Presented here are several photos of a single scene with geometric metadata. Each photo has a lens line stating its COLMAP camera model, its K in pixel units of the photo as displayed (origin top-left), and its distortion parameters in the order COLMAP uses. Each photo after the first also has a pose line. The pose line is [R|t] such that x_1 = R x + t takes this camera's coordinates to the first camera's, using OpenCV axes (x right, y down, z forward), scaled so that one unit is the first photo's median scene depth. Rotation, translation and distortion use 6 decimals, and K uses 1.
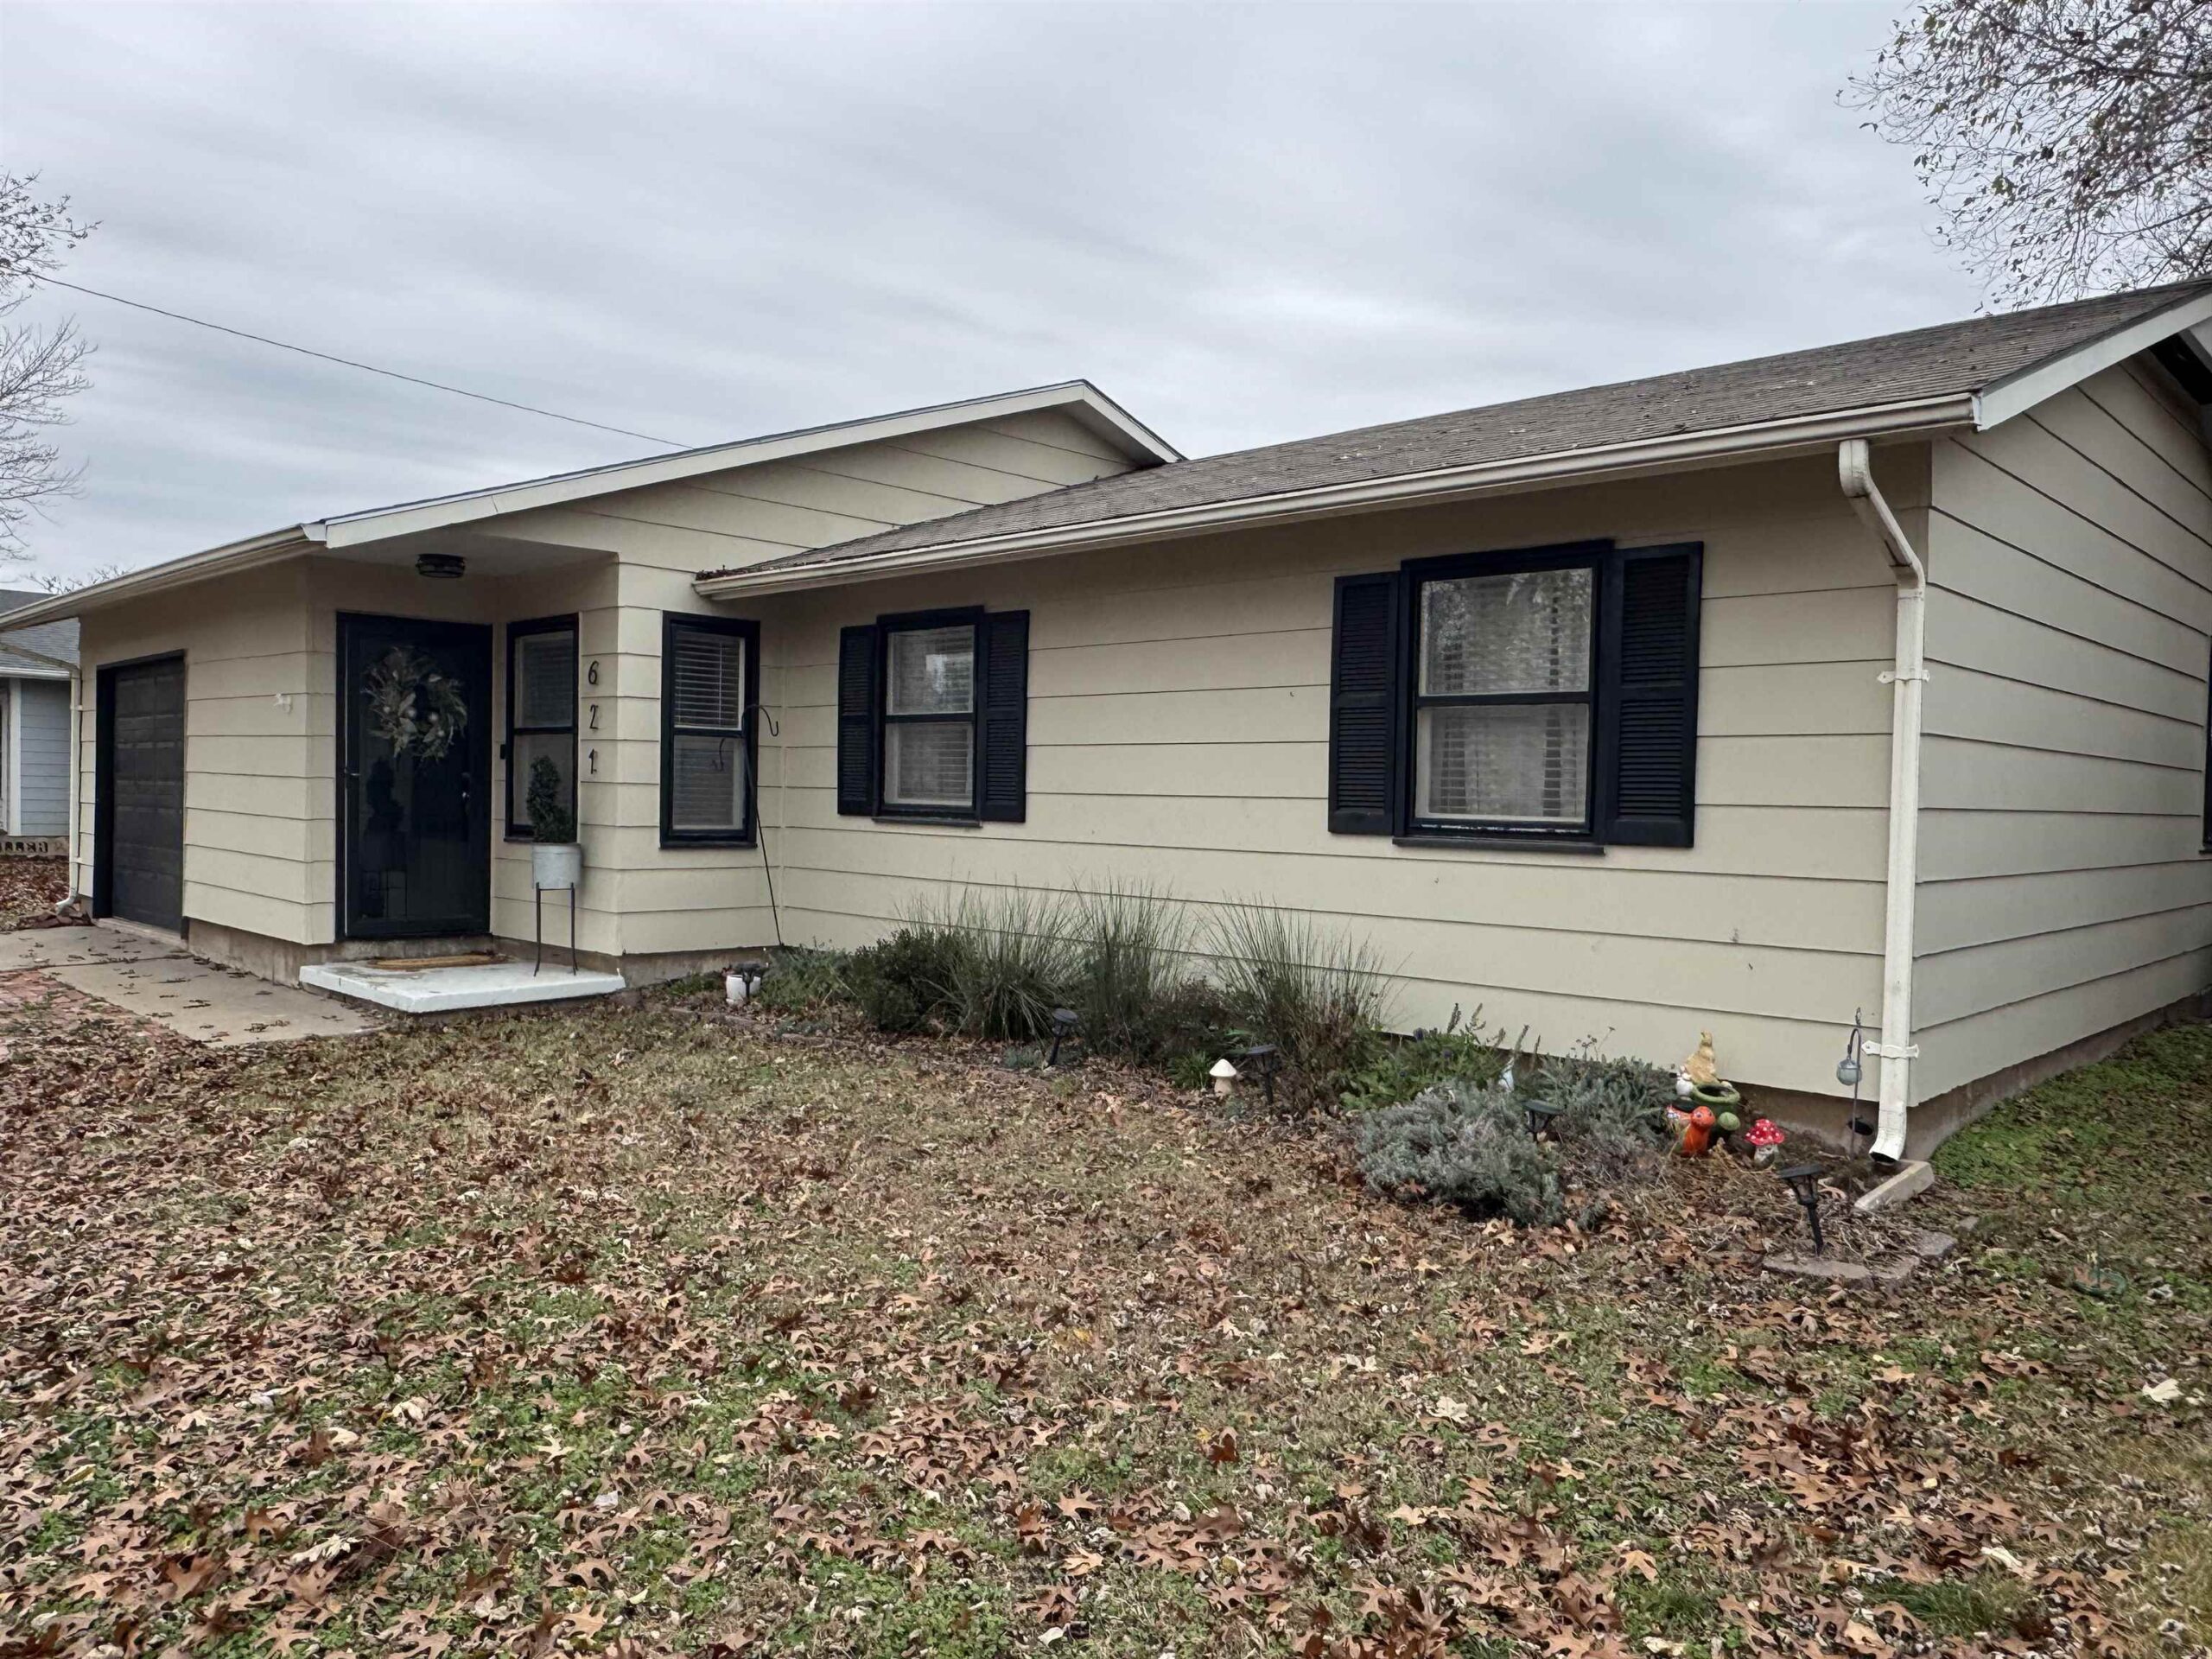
lens RADIAL K [[1571.8, 0, 1101.3], [0, 1571.8, 829.6], [0, 0, 1]] dist [-0.009082, -0.001311]
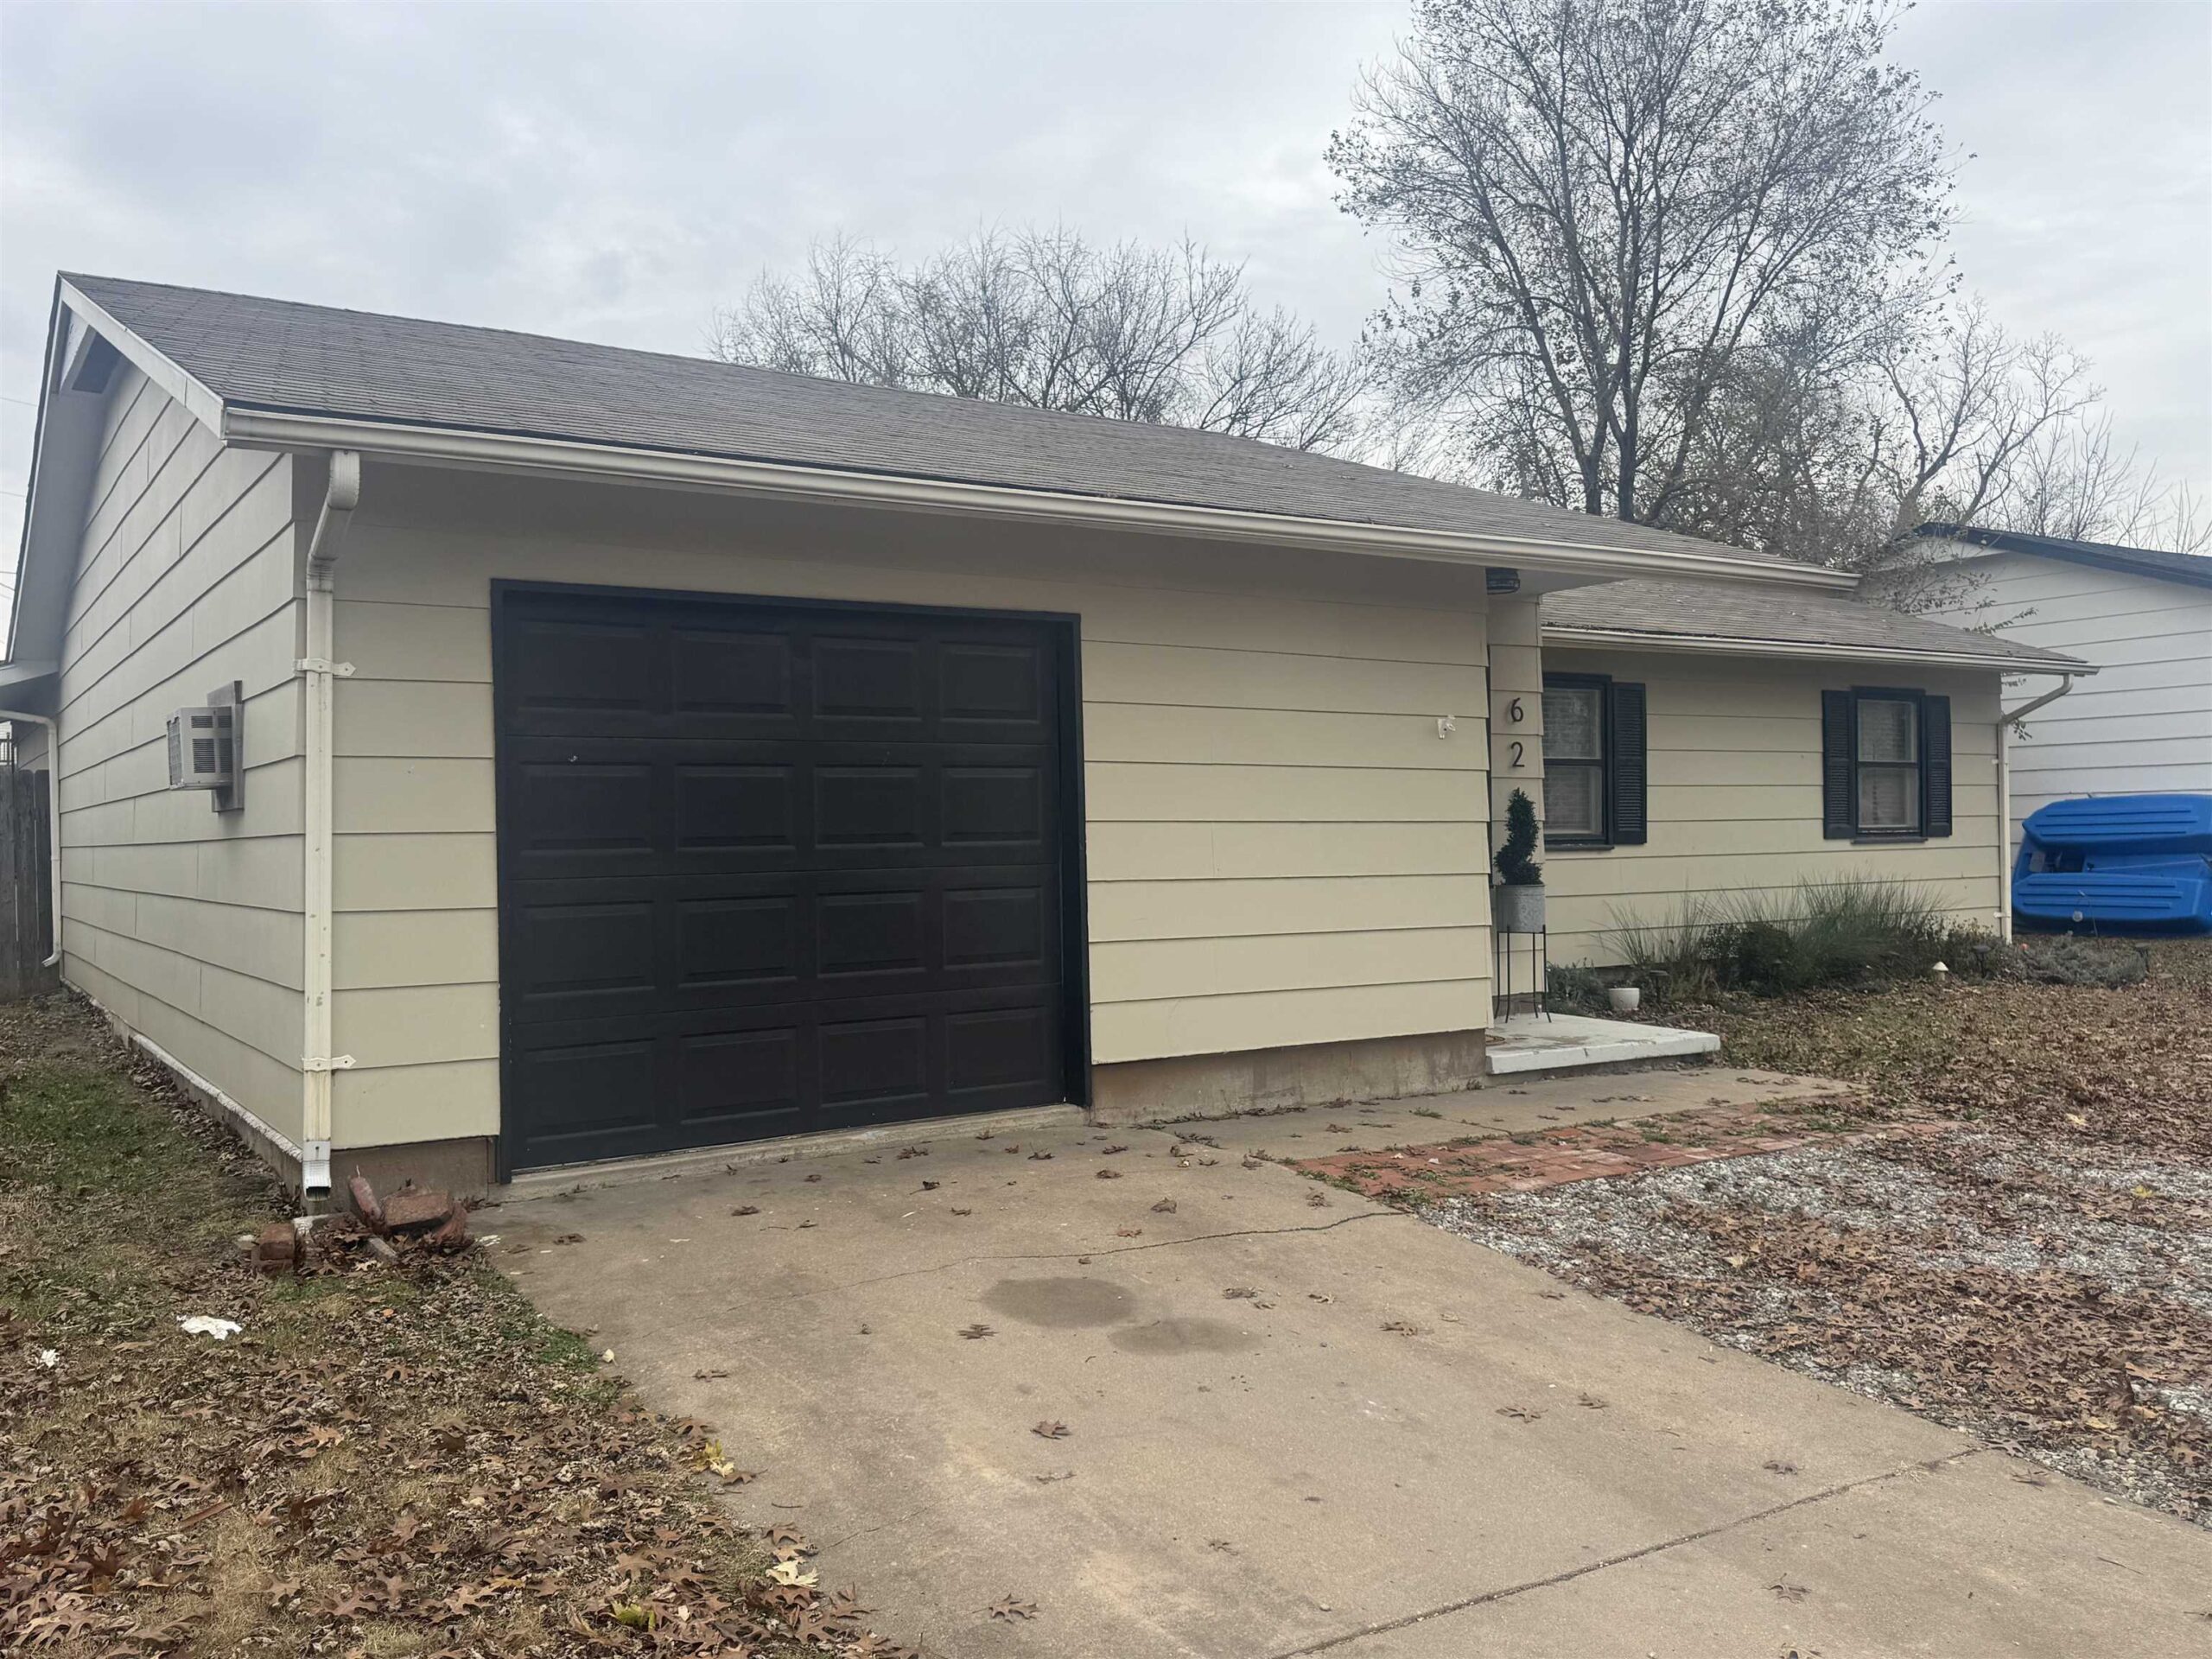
lens RADIAL K [[1801.8, 0, 1100.1], [0, 1801.8, 829.7], [0, 0, 1]] dist [0.011881, 0.002608]
pose [[0.209209, -0.018609, 0.977694, -1.720353], [0.040358, 0.999131, 0.010381, -0.053434], [-0.977038, 0.037286, 0.209778, 1.195738]]
